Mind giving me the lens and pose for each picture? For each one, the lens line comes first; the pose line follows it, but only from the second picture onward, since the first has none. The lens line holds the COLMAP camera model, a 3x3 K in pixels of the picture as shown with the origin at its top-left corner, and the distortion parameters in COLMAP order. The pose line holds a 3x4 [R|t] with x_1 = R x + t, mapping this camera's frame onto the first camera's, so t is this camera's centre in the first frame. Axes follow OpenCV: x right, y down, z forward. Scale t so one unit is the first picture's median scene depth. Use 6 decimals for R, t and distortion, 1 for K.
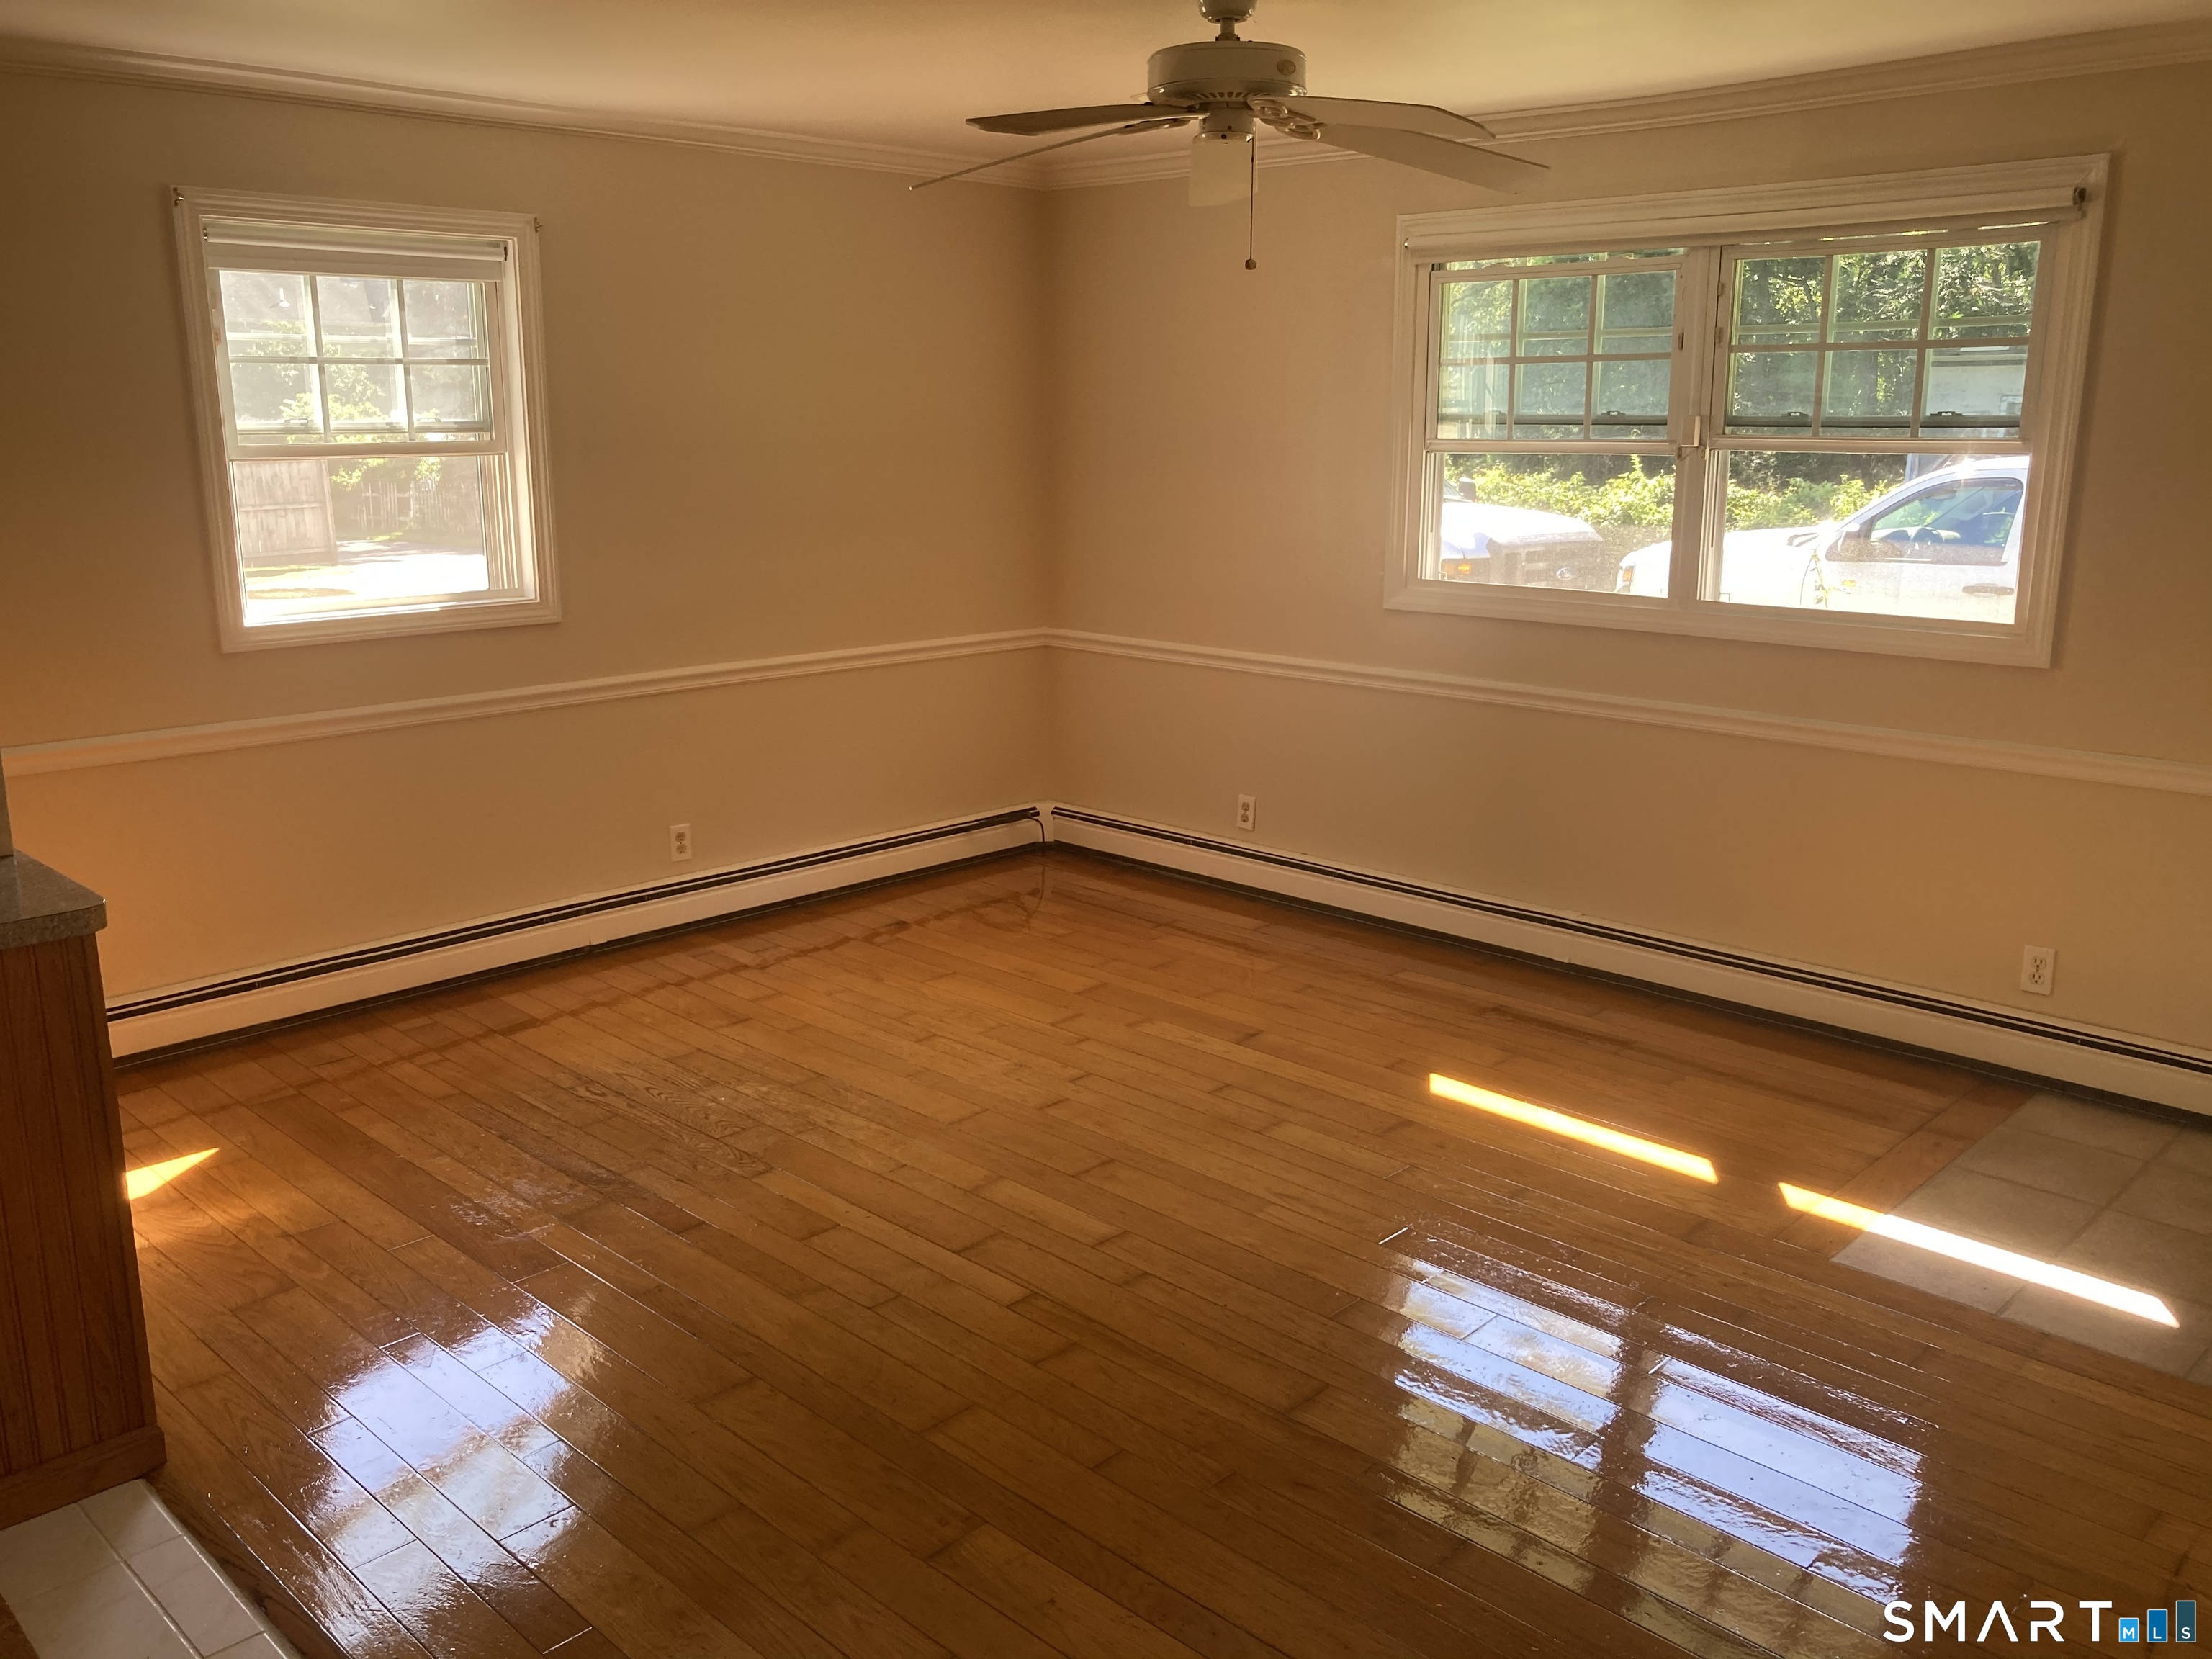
lens RADIAL K [[1807.5, 0, 1097.6], [0, 1807.5, 836.3], [0, 0, 1]] dist [0.031297, -0.018514]
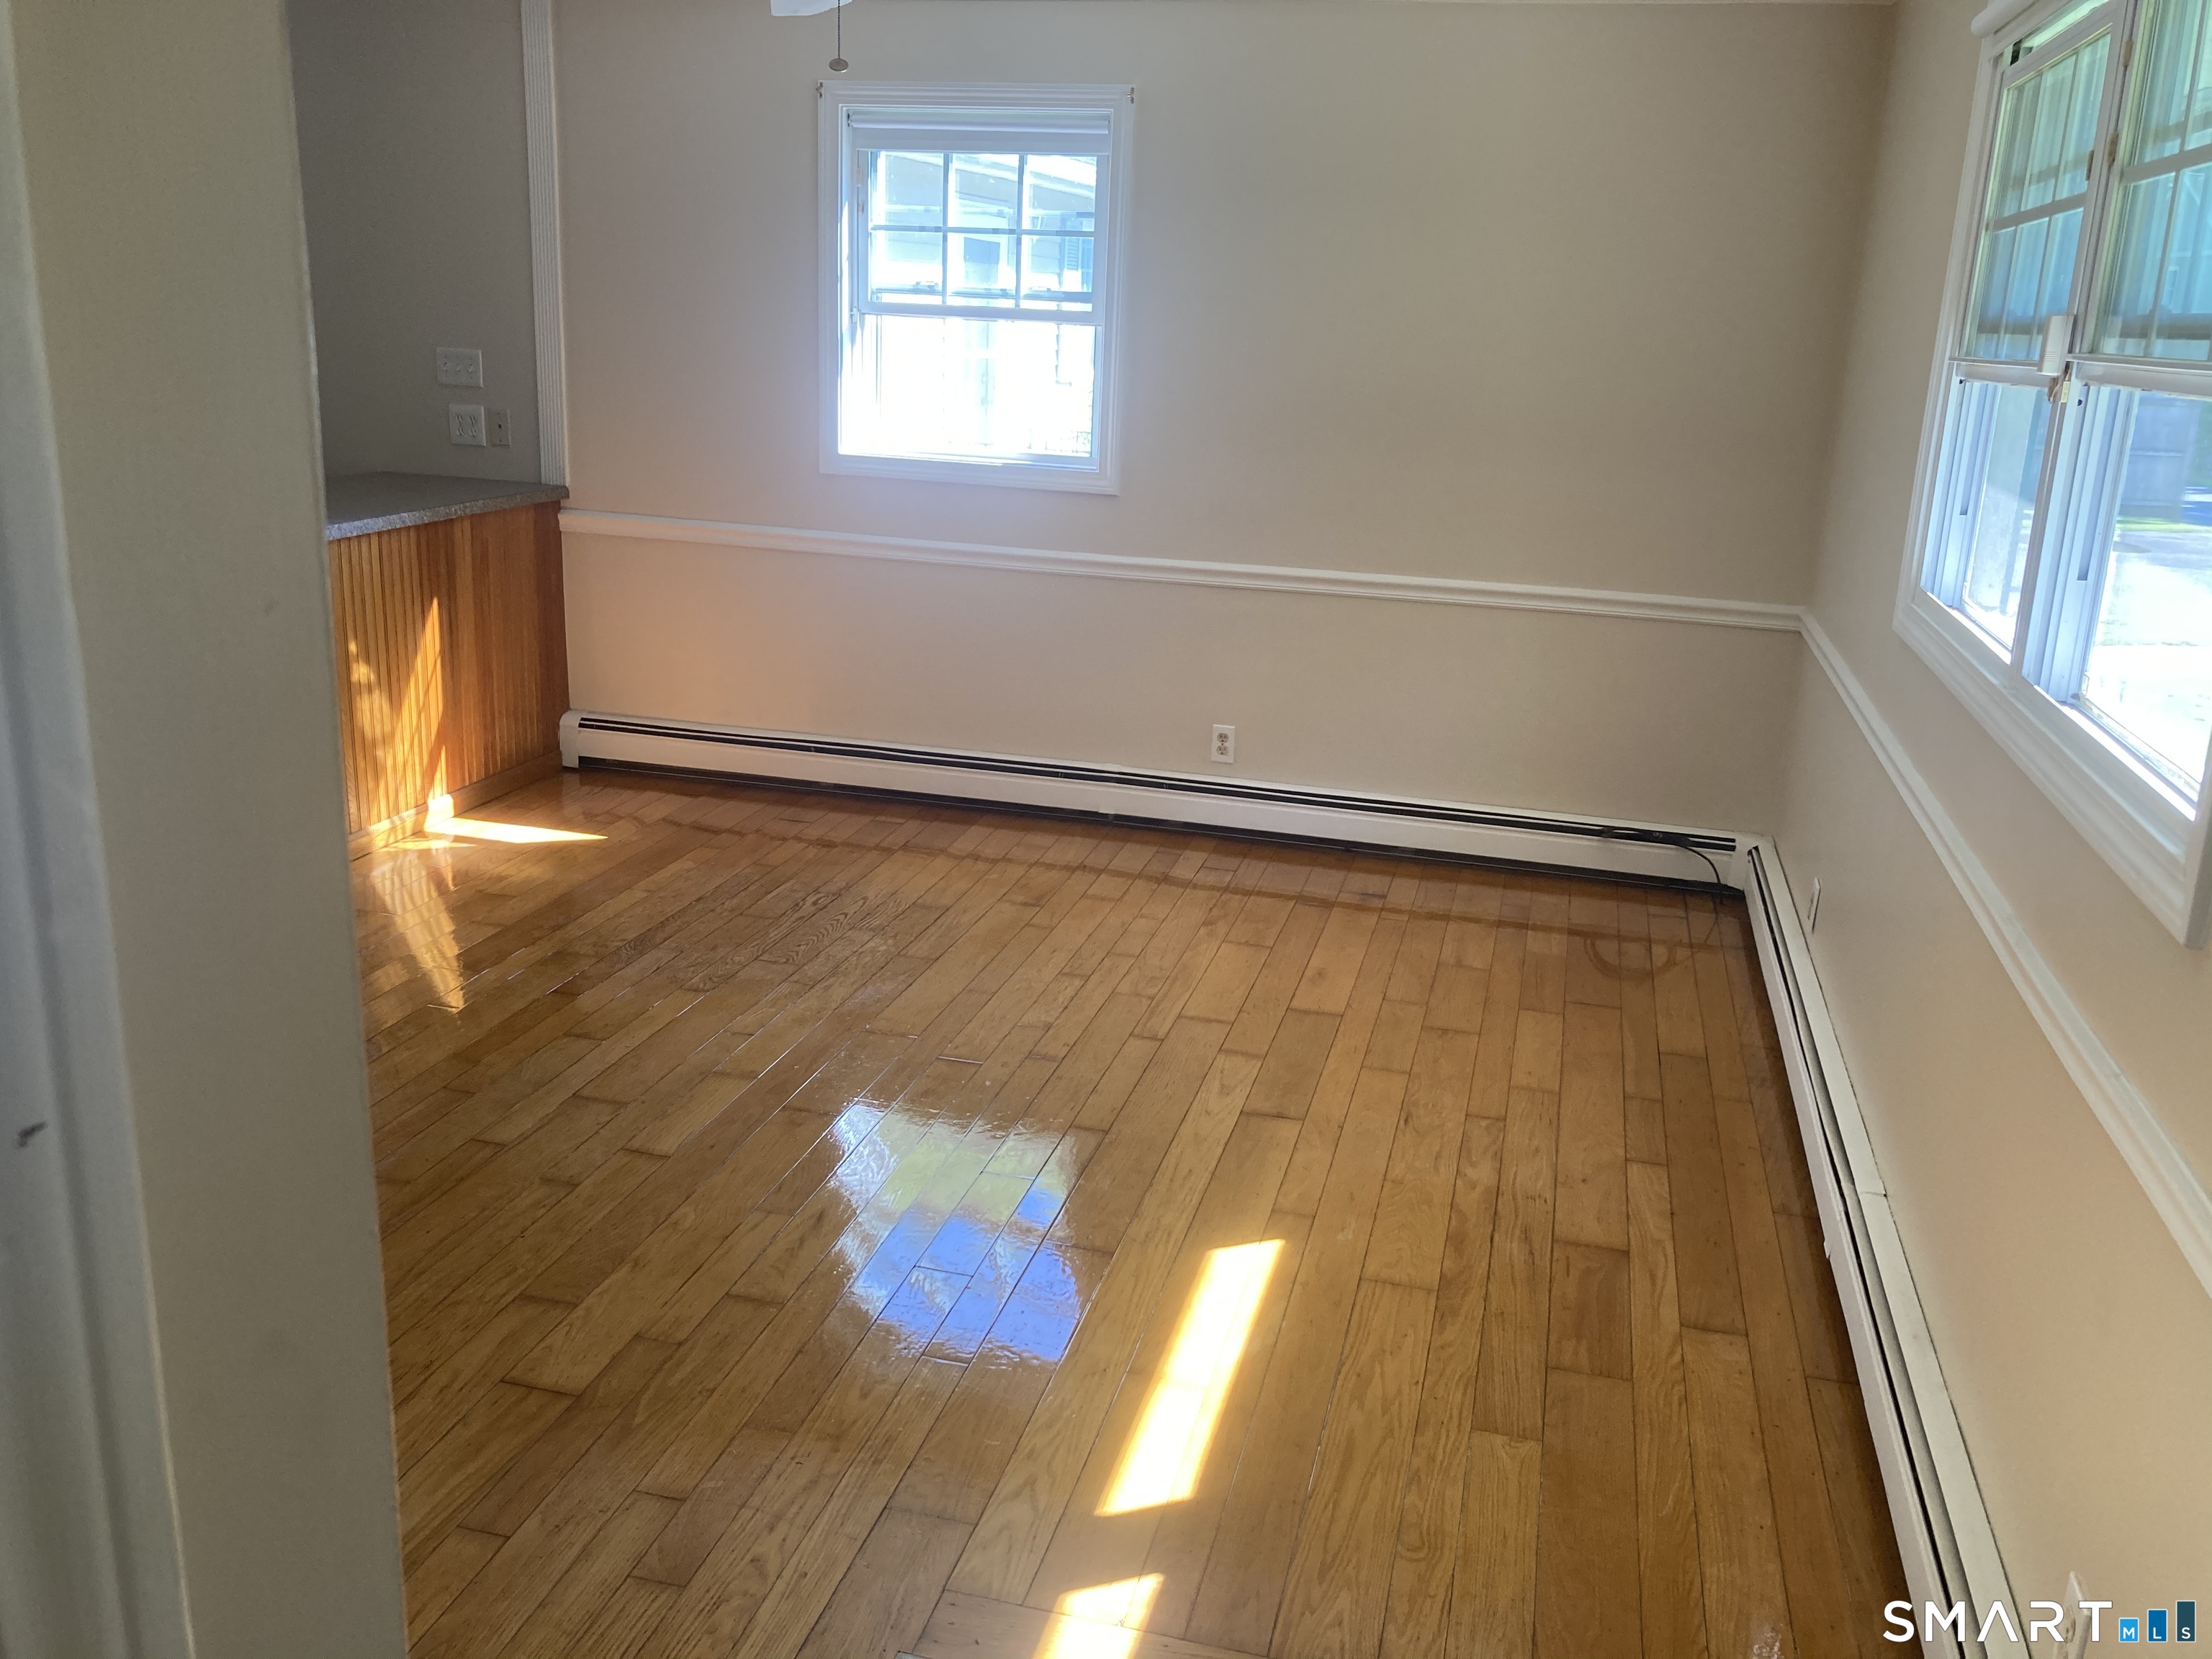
lens RADIAL K [[1807.5, 0, 1117.3], [0, 1807.5, 828.7], [0, 0, 1]] dist [0.031297, -0.018514]
pose [[0.496931, 0.265479, -0.826185, 0.647204], [-0.244911, 0.956258, 0.159967, -0.110062], [0.832513, 0.122850, 0.540212, 0.515654]]
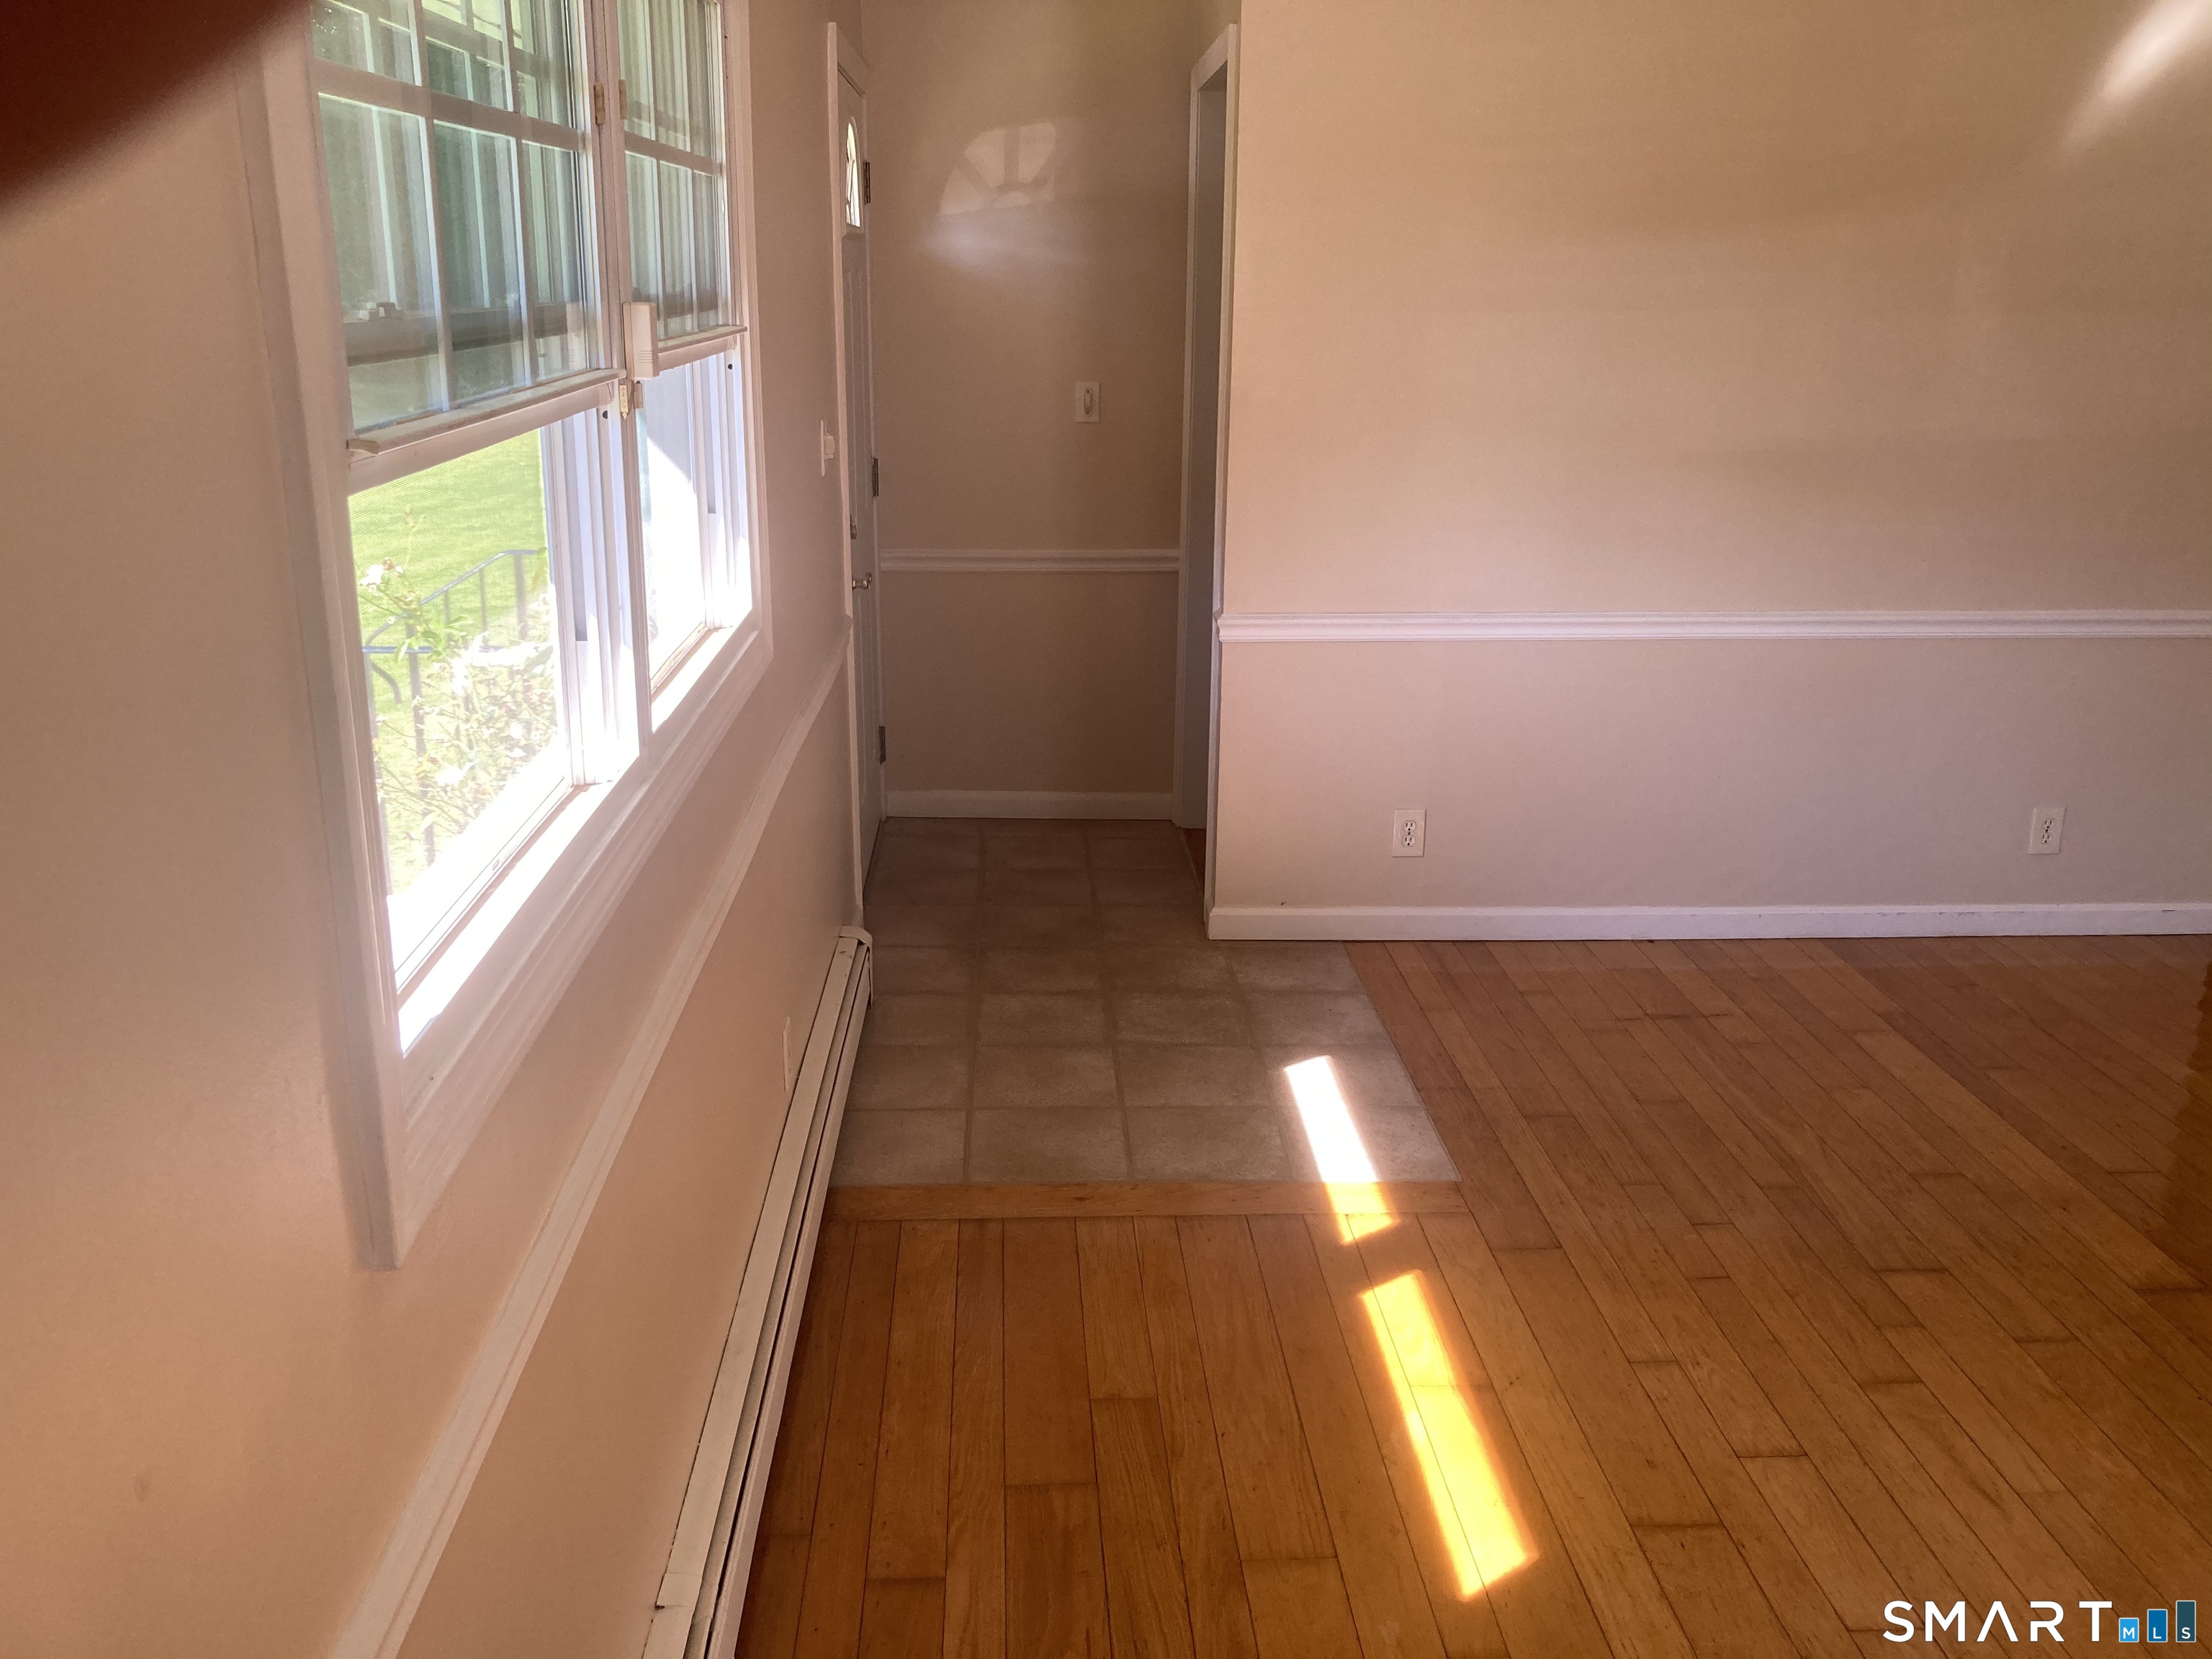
lens RADIAL K [[1807.5, 0, 1119.5], [0, 1807.5, 824.0], [0, 0, 1]] dist [0.031297, -0.018514]
pose [[-0.742465, -0.204554, 0.637890, -0.028521], [0.144761, 0.880745, 0.450923, -0.292186], [-0.654056, 0.427136, -0.624312, 1.216438]]
